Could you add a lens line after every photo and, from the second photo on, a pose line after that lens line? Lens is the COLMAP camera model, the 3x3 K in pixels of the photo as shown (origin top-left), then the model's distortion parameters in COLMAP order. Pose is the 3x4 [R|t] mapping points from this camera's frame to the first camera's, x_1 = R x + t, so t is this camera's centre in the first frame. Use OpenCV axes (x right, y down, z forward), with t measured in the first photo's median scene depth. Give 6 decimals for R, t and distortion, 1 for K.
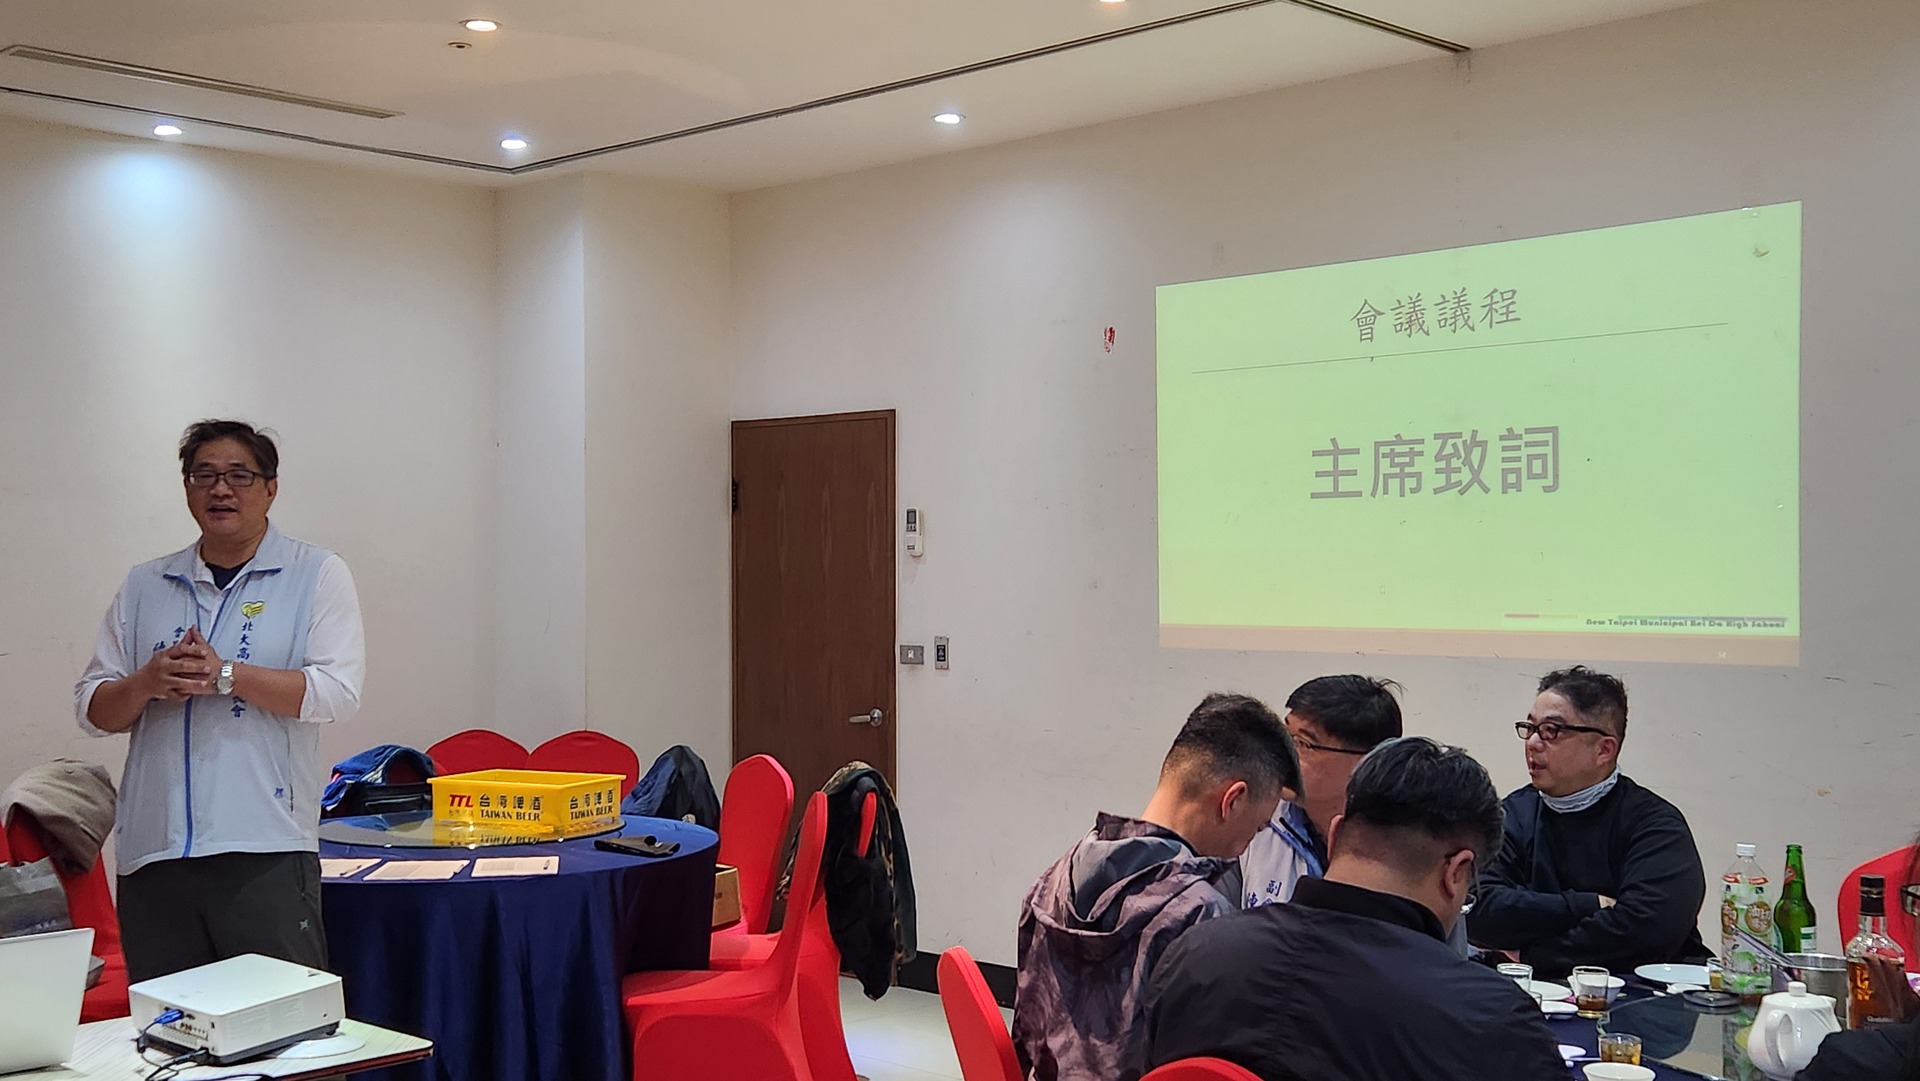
lens RADIAL K [[2137.7, 0, 918.6], [0, 2137.7, 576.2], [0, 0, 1]] dist [0.069661, 0.018129]
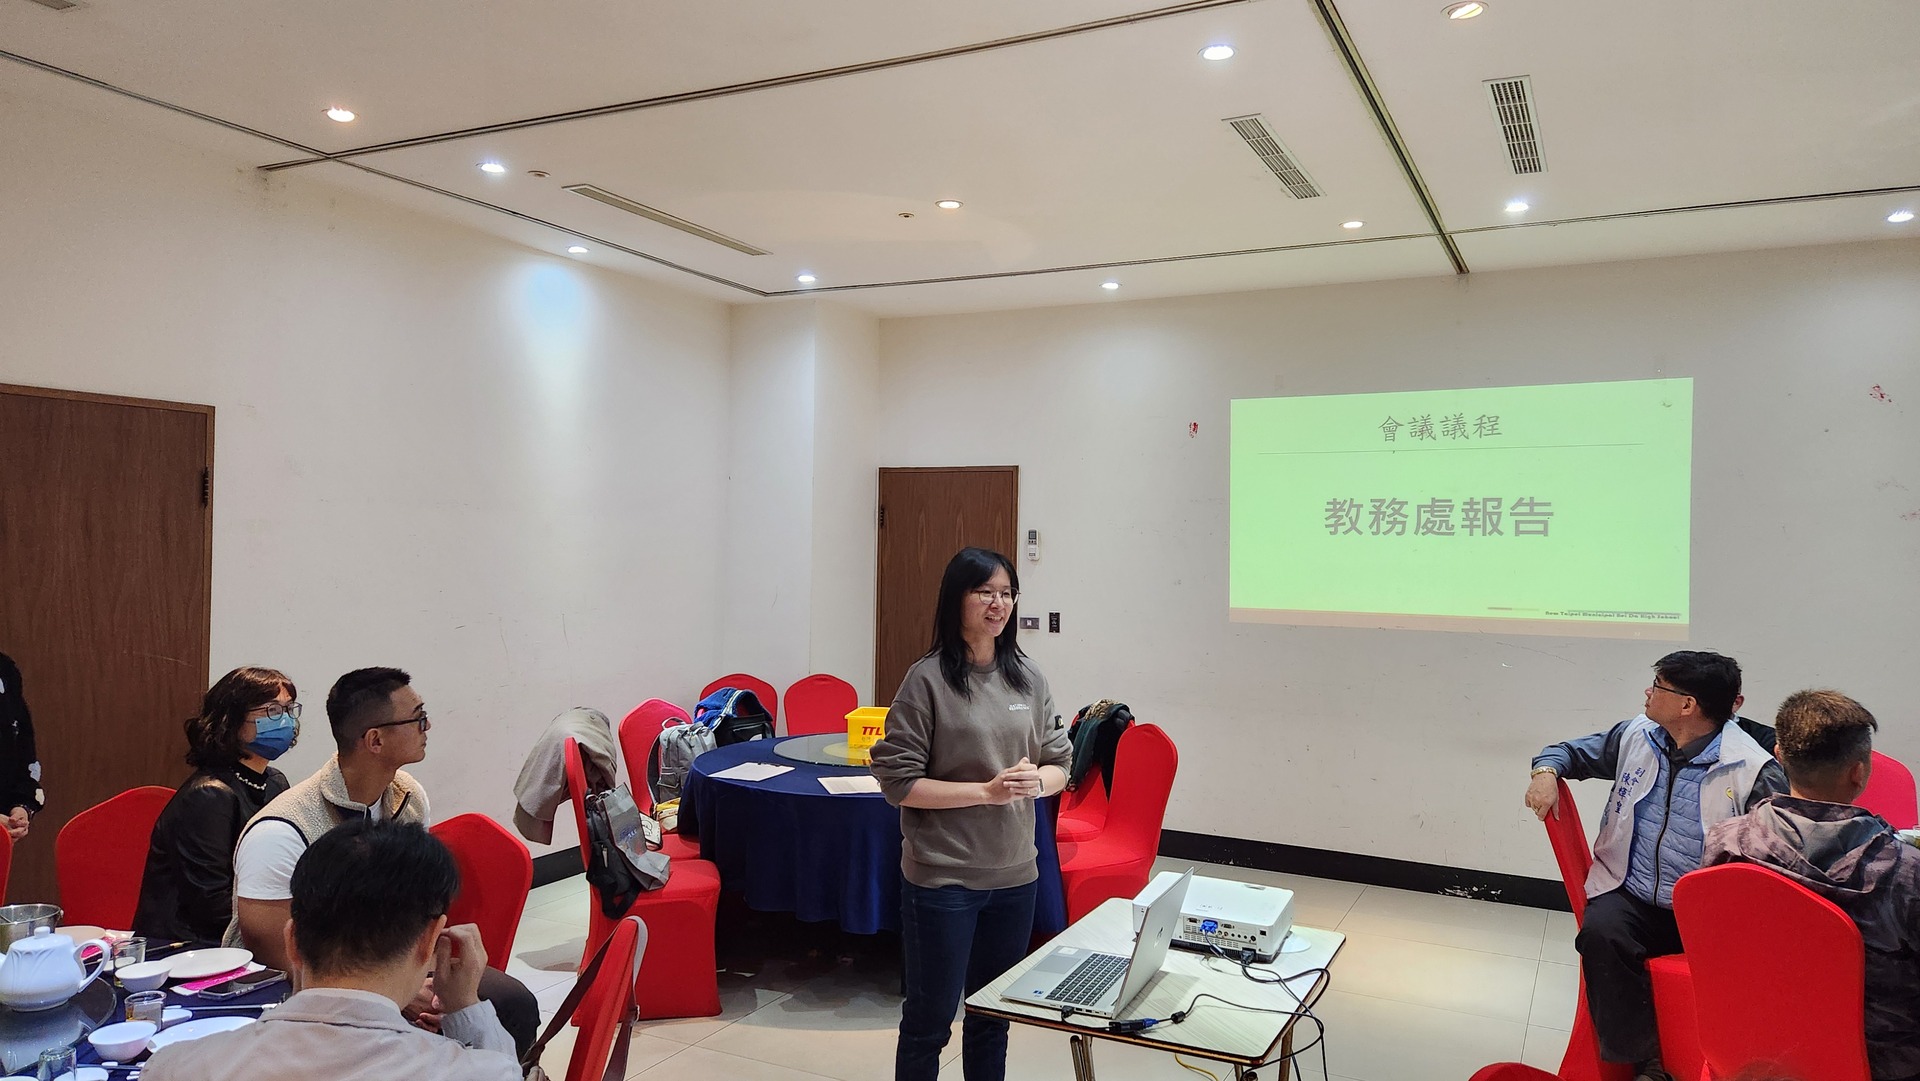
lens RADIAL K [[1282.9, 0, 954.2], [0, 1282.9, 539.0], [0, 0, 1]] dist [0.084359, -0.082174]
pose [[0.952170, 0.020210, 0.304898, -0.424739], [-0.017635, 0.999782, -0.011198, -0.016616], [-0.305058, 0.005286, 0.952319, 0.150821]]
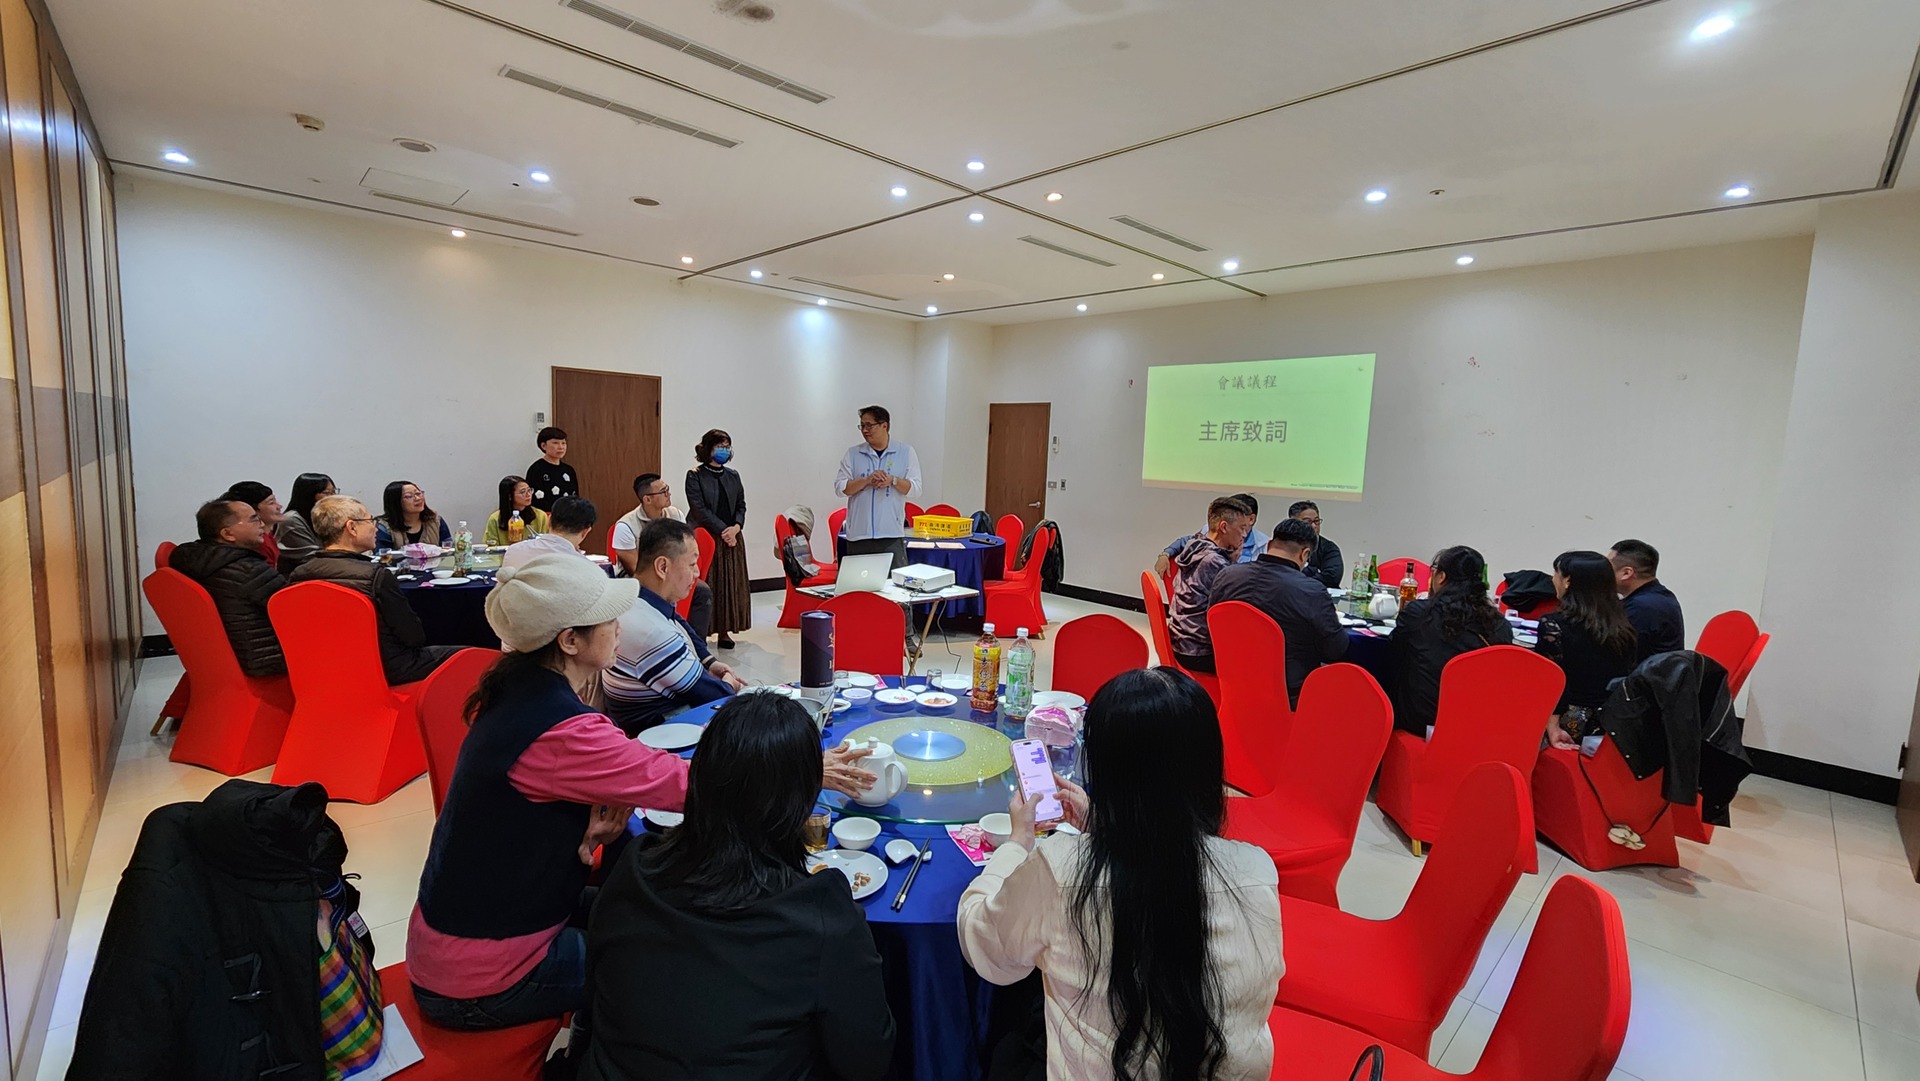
lens RADIAL K [[783.7, 0, 948.7], [0, 783.7, 529.6], [0, 0, 1]] dist [-0.000936, -0.000083]
pose [[0.998338, 0.048749, -0.030740, -0.138889], [-0.045511, 0.994104, 0.098421, -0.003214], [0.035357, -0.096859, 0.994670, -0.146810]]
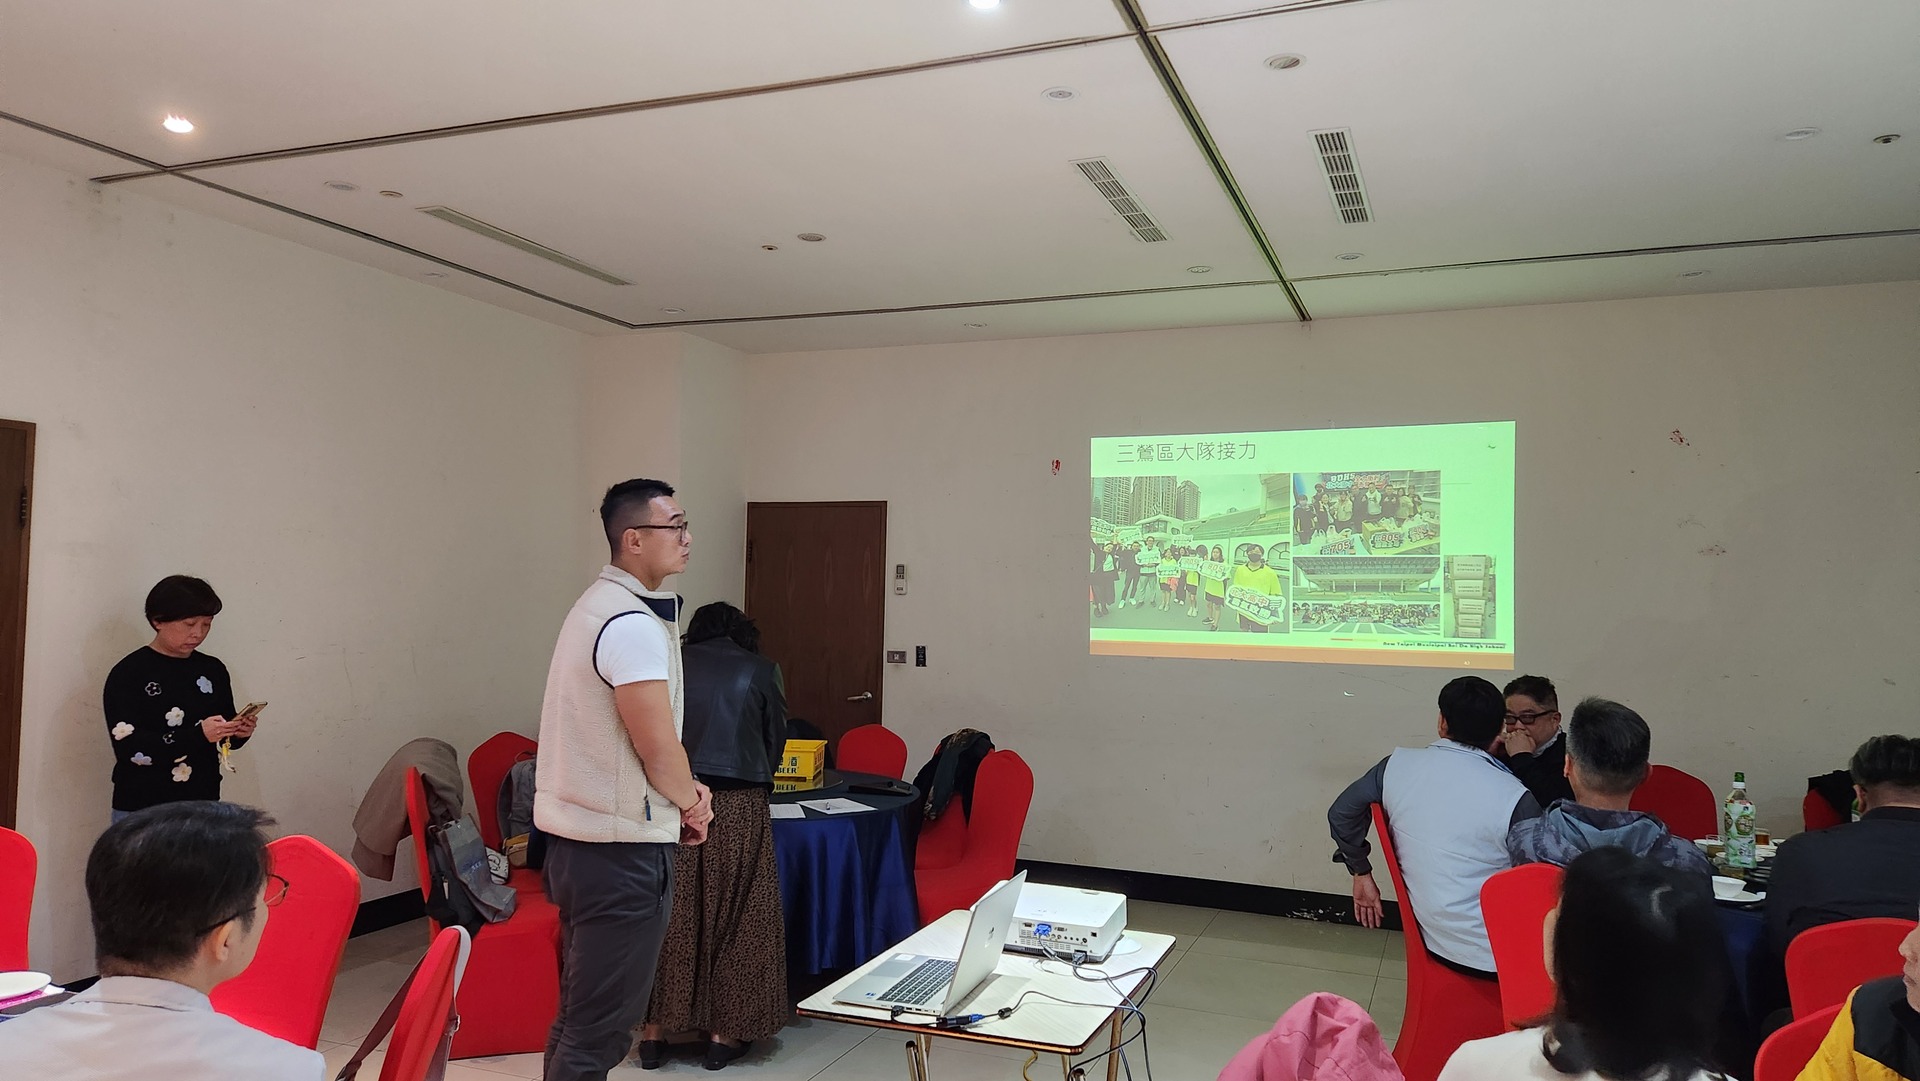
lens RADIAL K [[1282.9, 0, 954.2], [0, 1282.9, 539.0], [0, 0, 1]] dist [0.084359, -0.082174]
pose [[0.921072, 0.038533, 0.387482, -0.413112], [-0.020240, 0.998484, -0.051183, -0.003169], [-0.388867, 0.039300, 0.920455, 0.135712]]
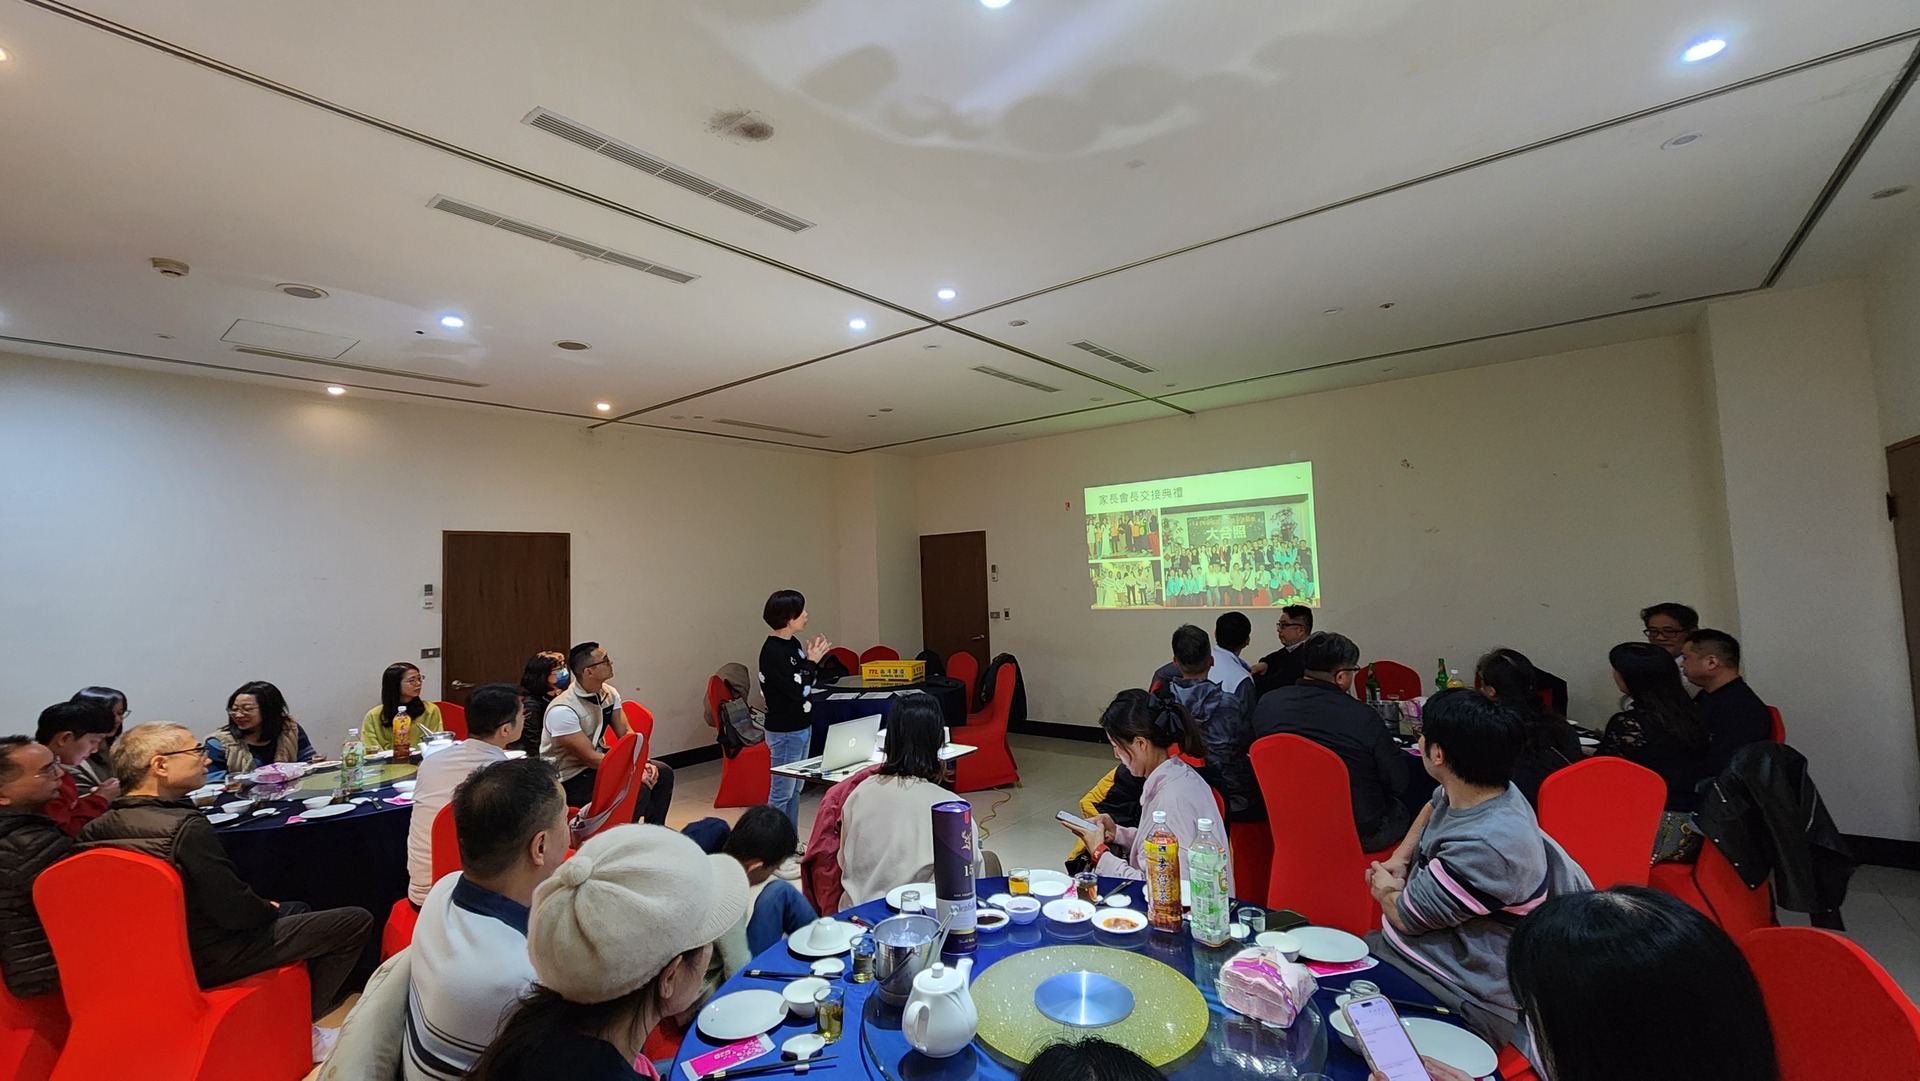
lens RADIAL K [[788.0, 0, 945.0], [0, 788.0, 526.4], [0, 0, 1]] dist [-0.000682, 0.000412]
pose [[0.994445, -0.027349, 0.101643, -0.218267], [0.034700, 0.996853, -0.071274, -0.011749], [-0.099374, 0.074405, 0.992264, -0.080136]]
